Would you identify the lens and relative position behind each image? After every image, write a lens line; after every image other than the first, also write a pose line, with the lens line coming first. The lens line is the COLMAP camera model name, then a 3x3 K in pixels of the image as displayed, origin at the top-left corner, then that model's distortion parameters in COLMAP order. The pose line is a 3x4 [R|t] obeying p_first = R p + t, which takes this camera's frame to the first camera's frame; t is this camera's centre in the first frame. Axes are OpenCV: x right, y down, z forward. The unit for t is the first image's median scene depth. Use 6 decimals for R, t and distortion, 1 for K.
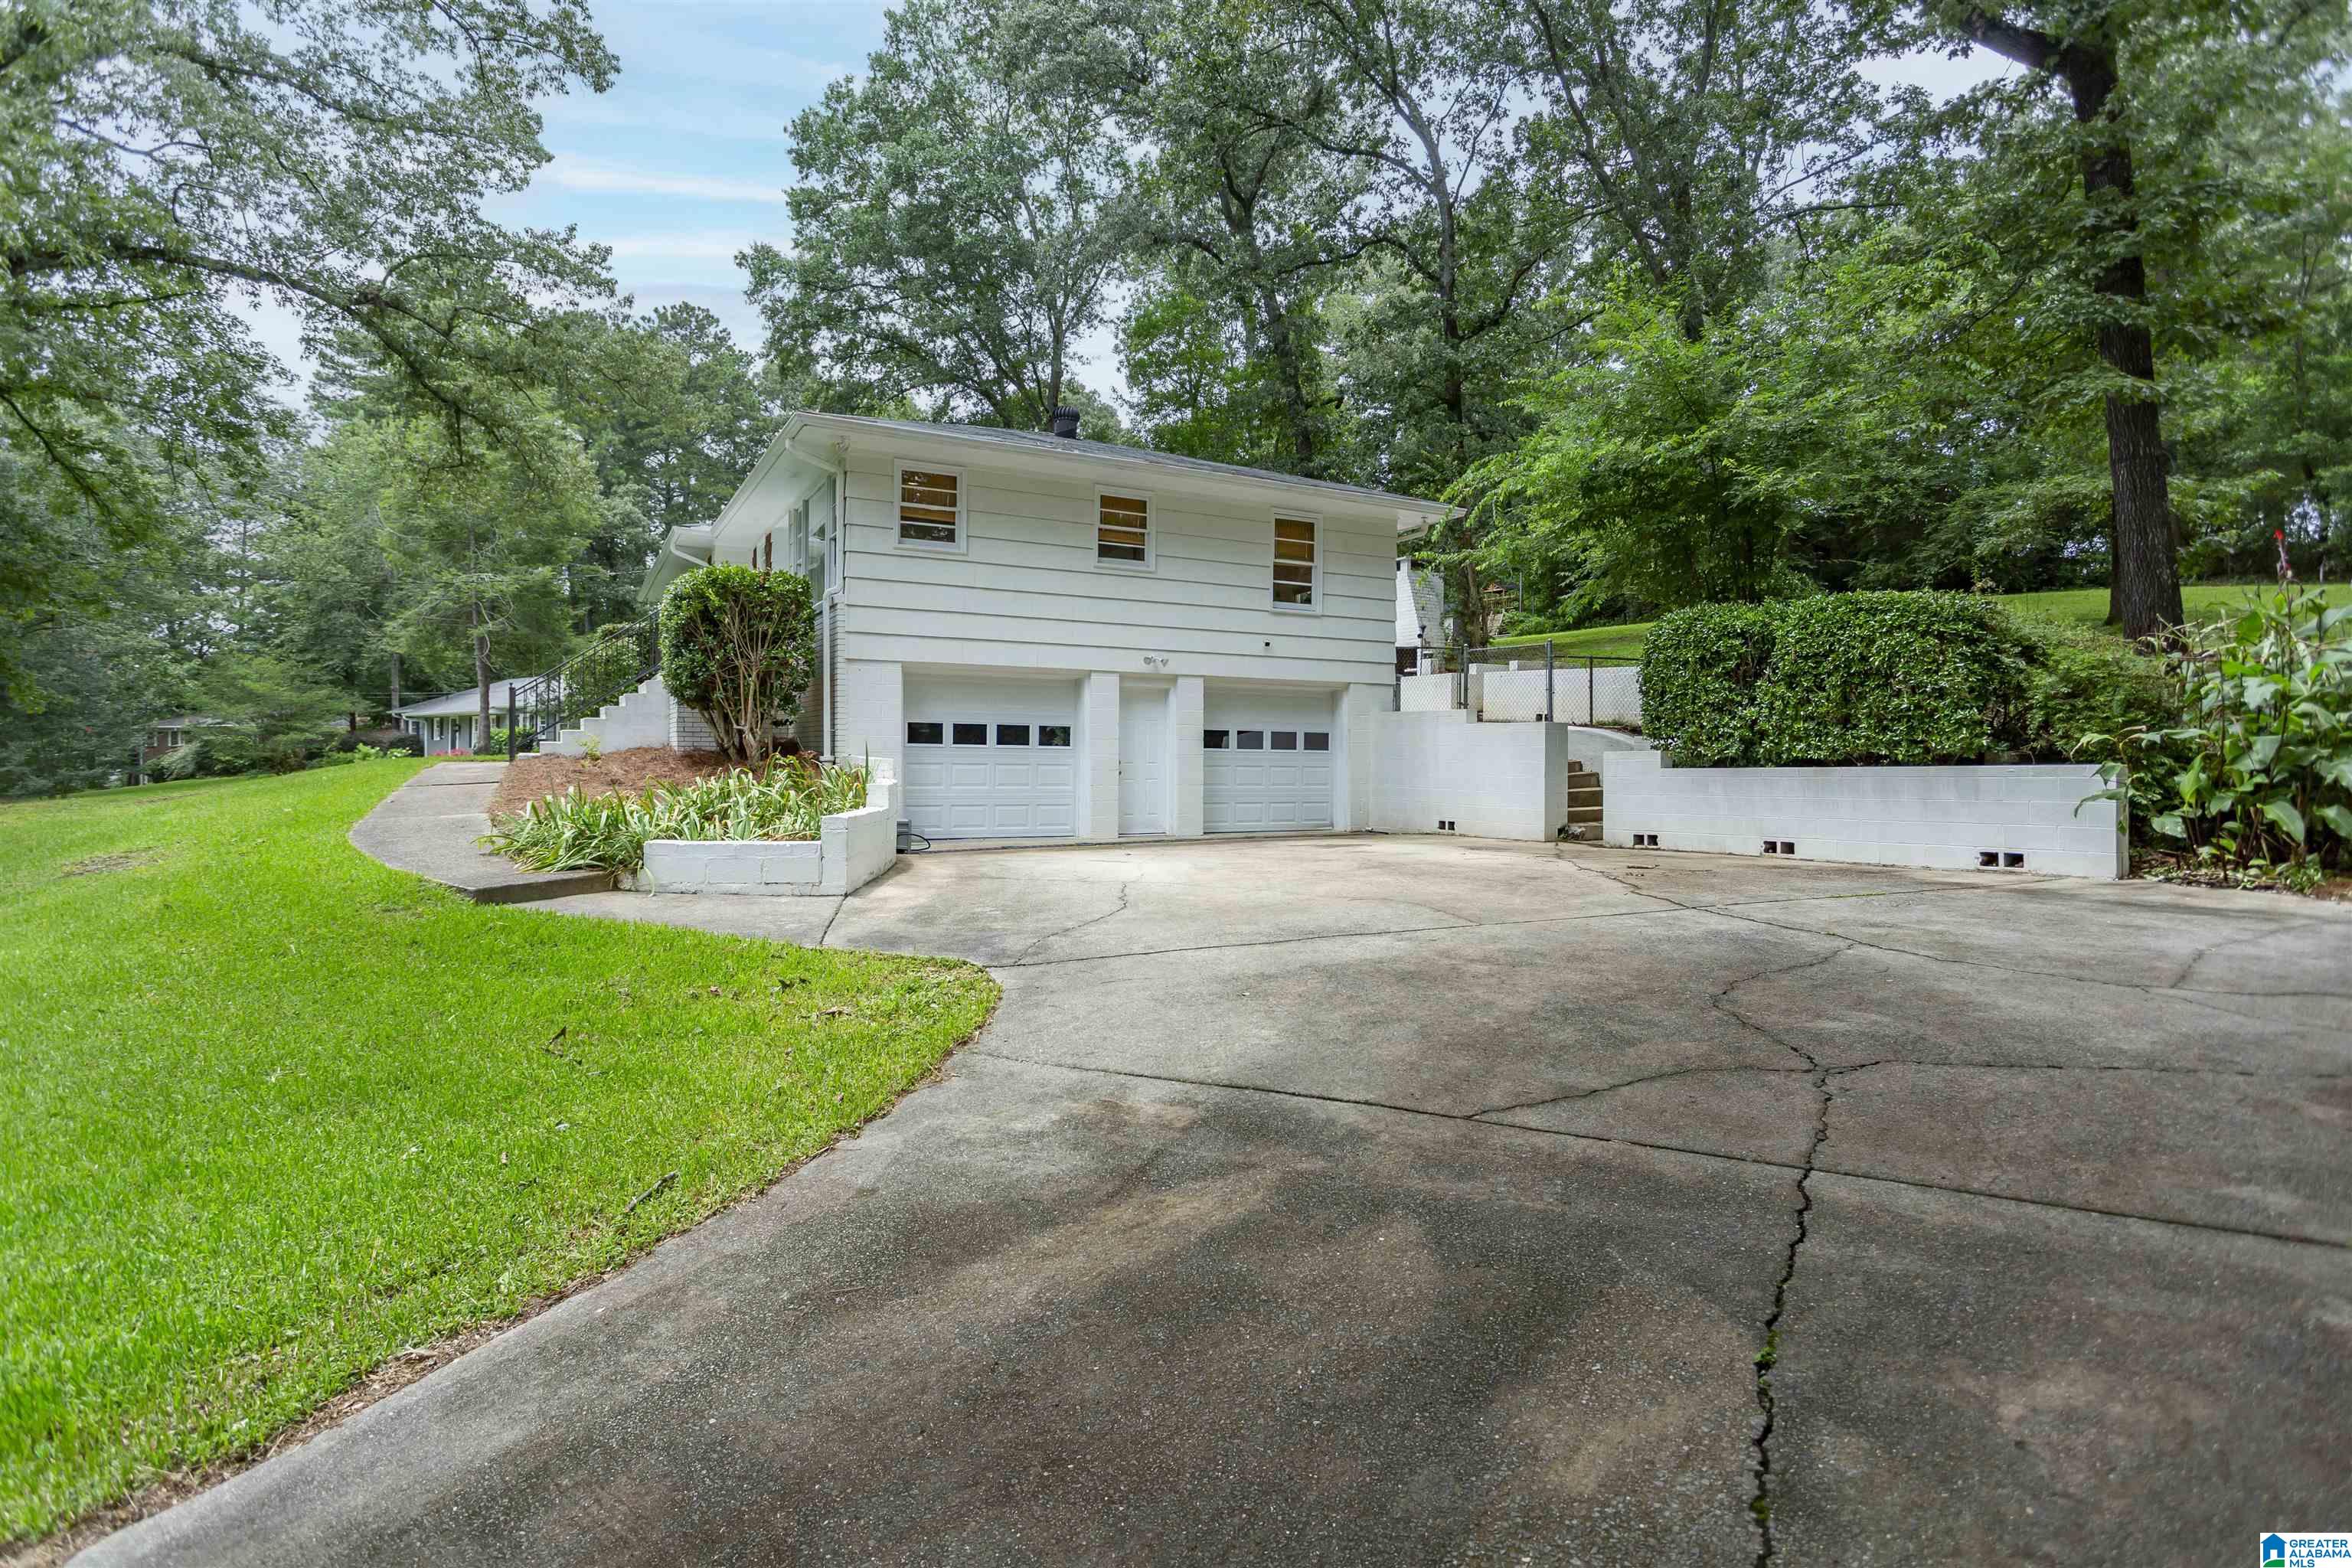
lens RADIAL K [[1143.5, 0, 1165.7], [0, 1143.5, 771.0], [0, 0, 1]] dist [-0.010377, 0.002128]
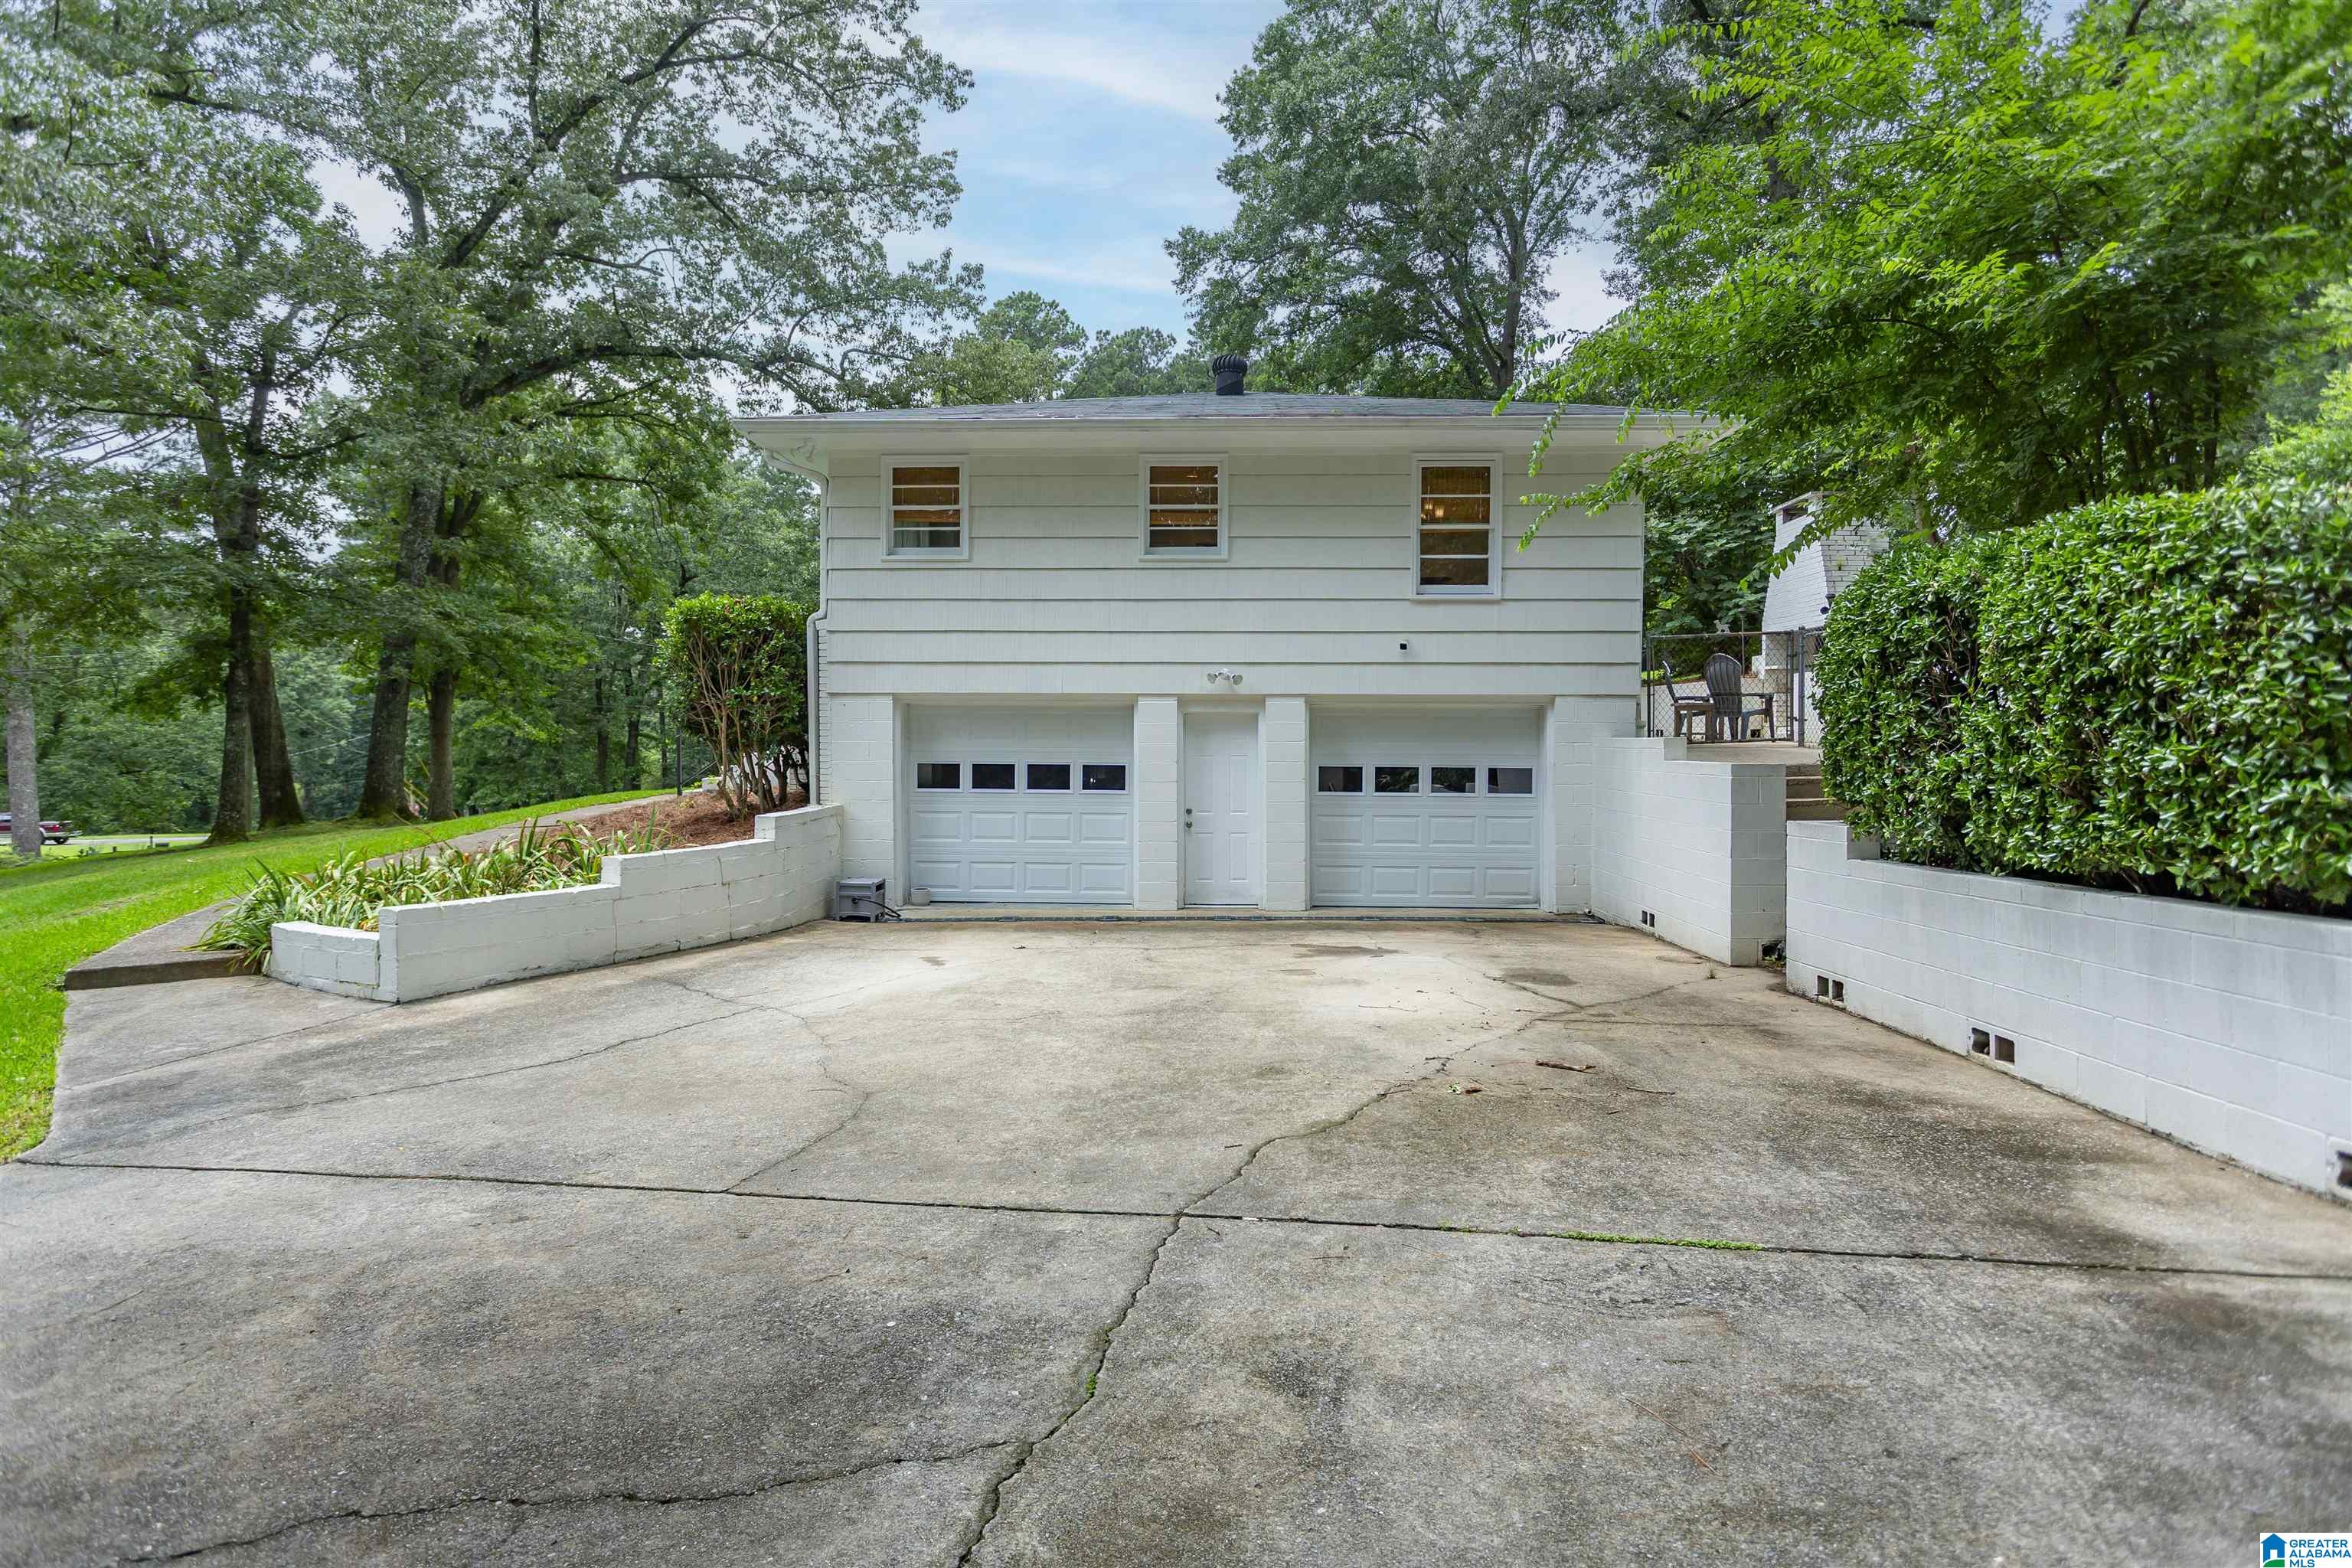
lens RADIAL K [[1235.3, 0, 1141.8], [0, 1235.3, 783.1], [0, 0, 1]] dist [-0.004755, 0.000821]
pose [[0.863497, 0.007031, -0.504305, 0.343520], [-0.002915, 0.999956, 0.008950, -0.033030], [0.504346, -0.006258, 0.863479, 0.259974]]
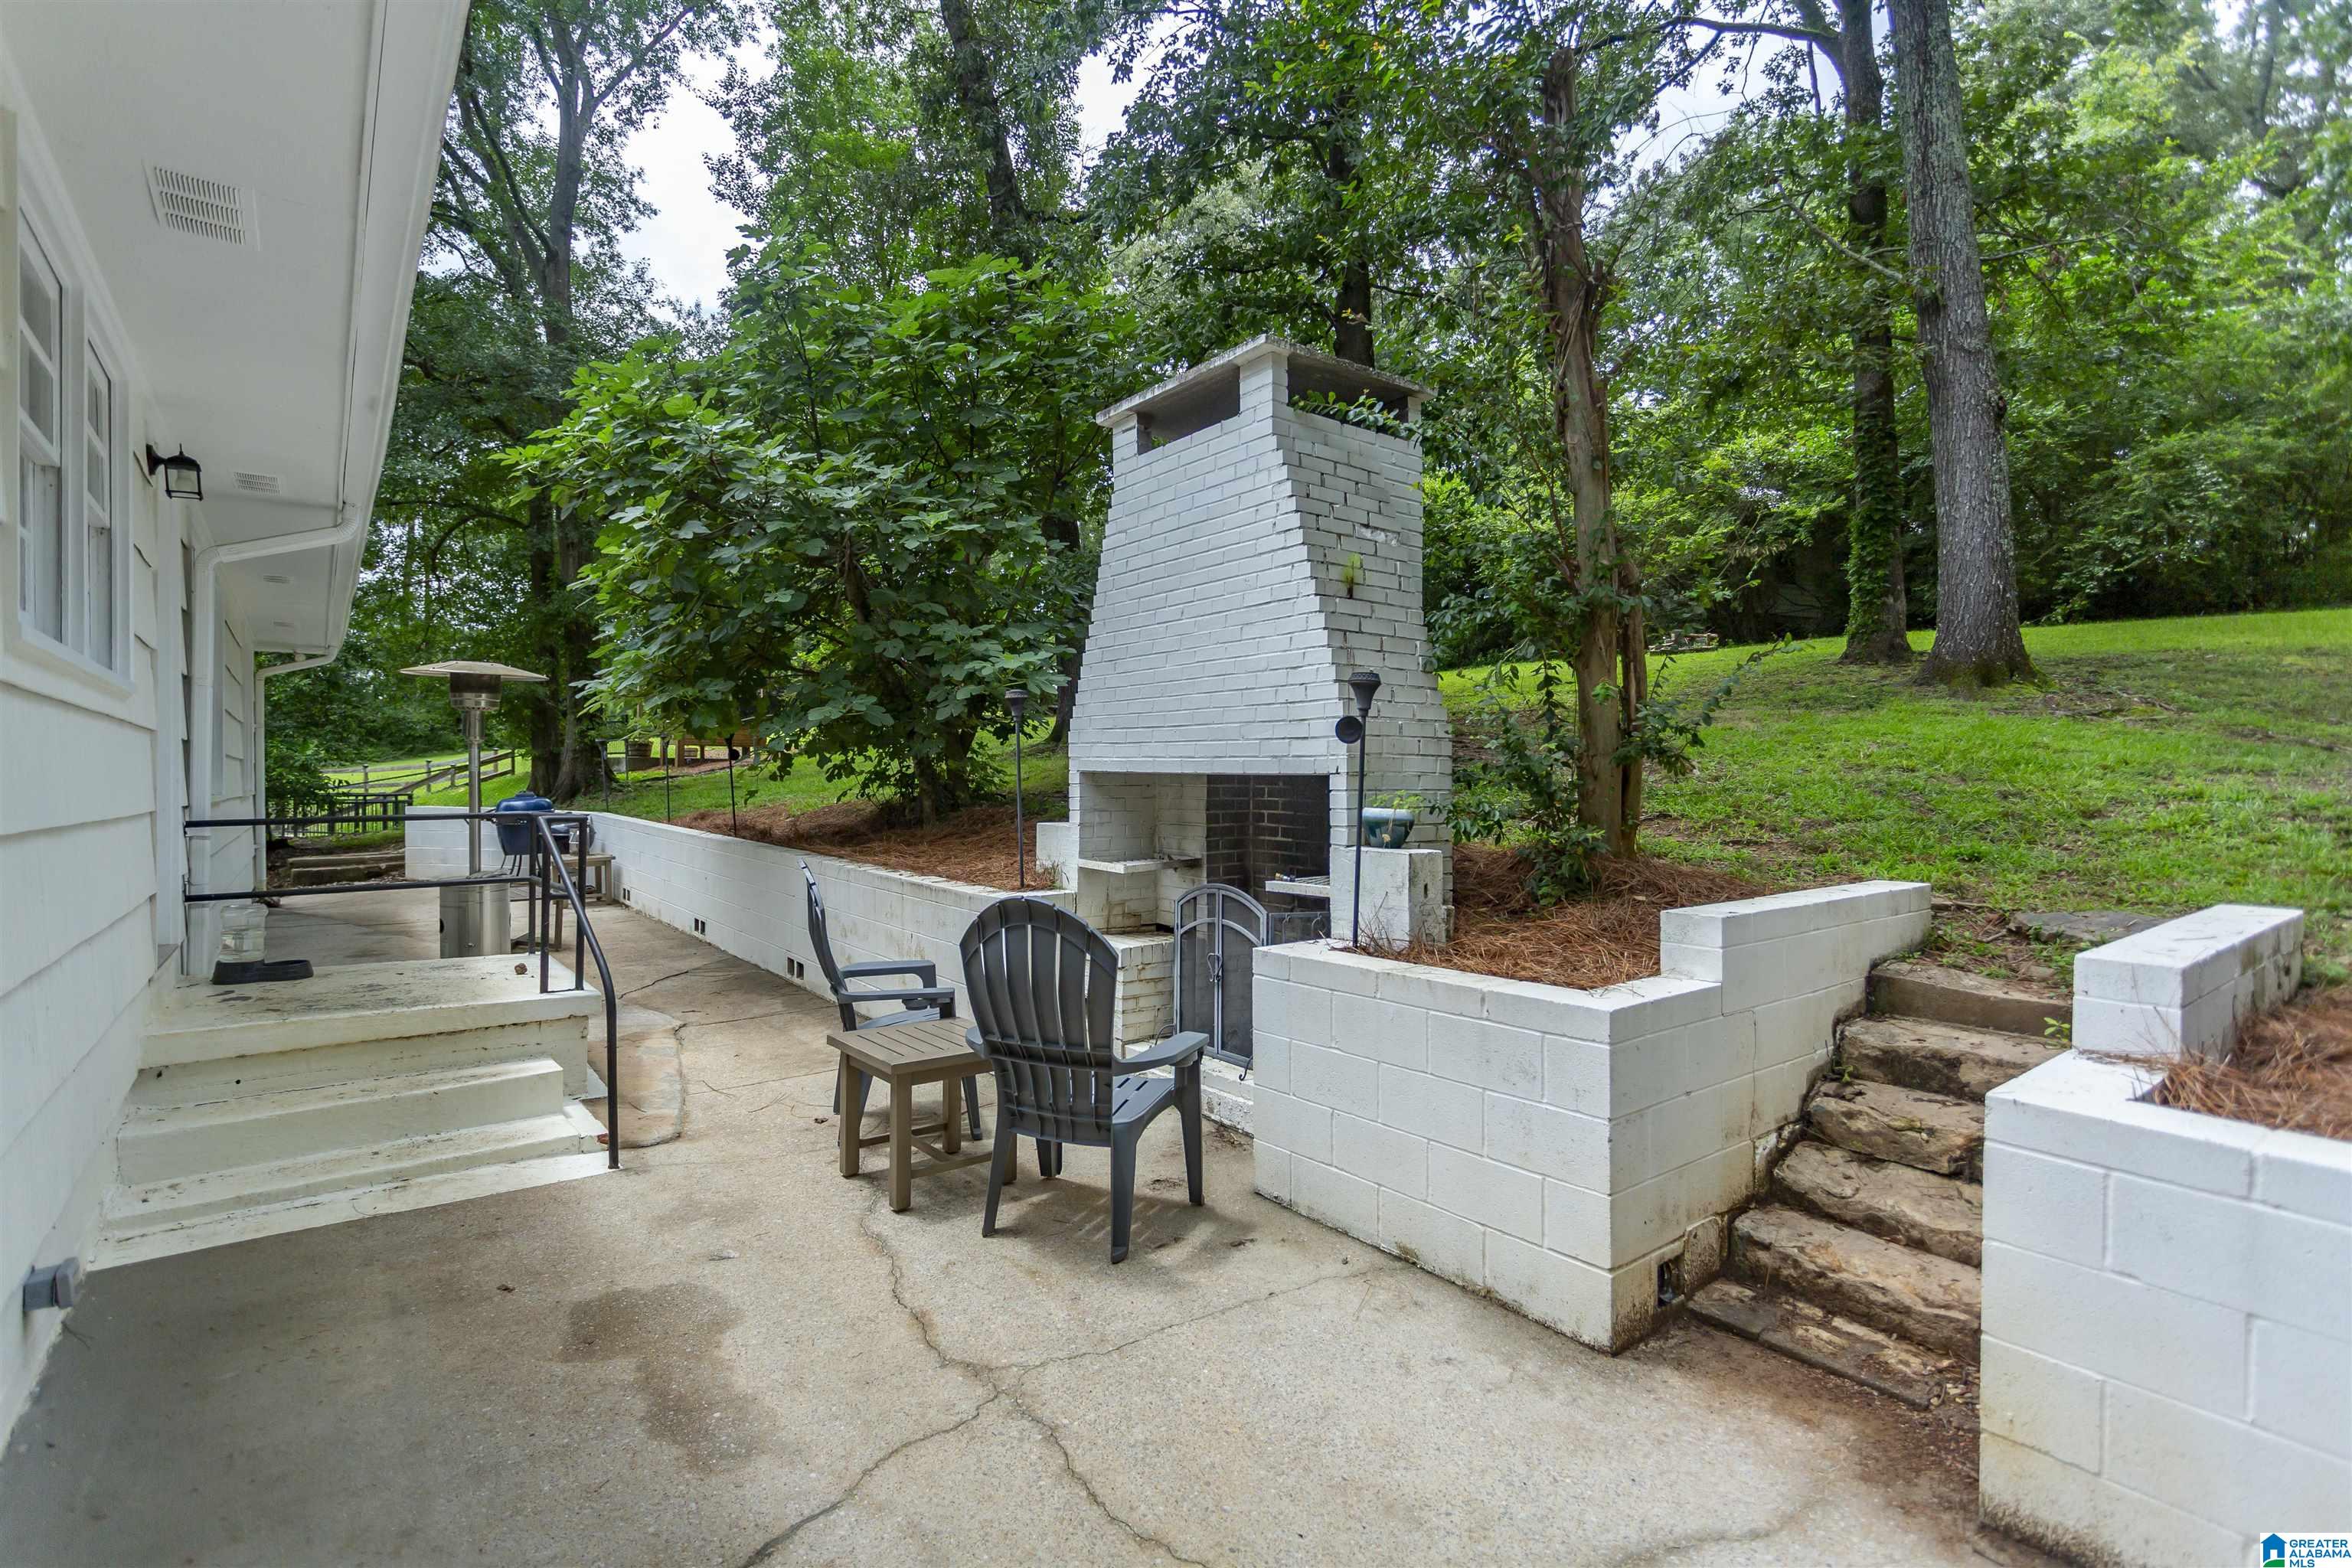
lens RADIAL K [[1127.8, 0, 1166.3], [0, 1127.8, 779.0], [0, 0, 1]] dist [0.004642, 0.002016]
pose [[0.983753, -0.008596, 0.179321, 0.226569], [0.011831, 0.999786, -0.016978, -0.152214], [-0.179137, 0.018824, 0.983644, 1.169207]]
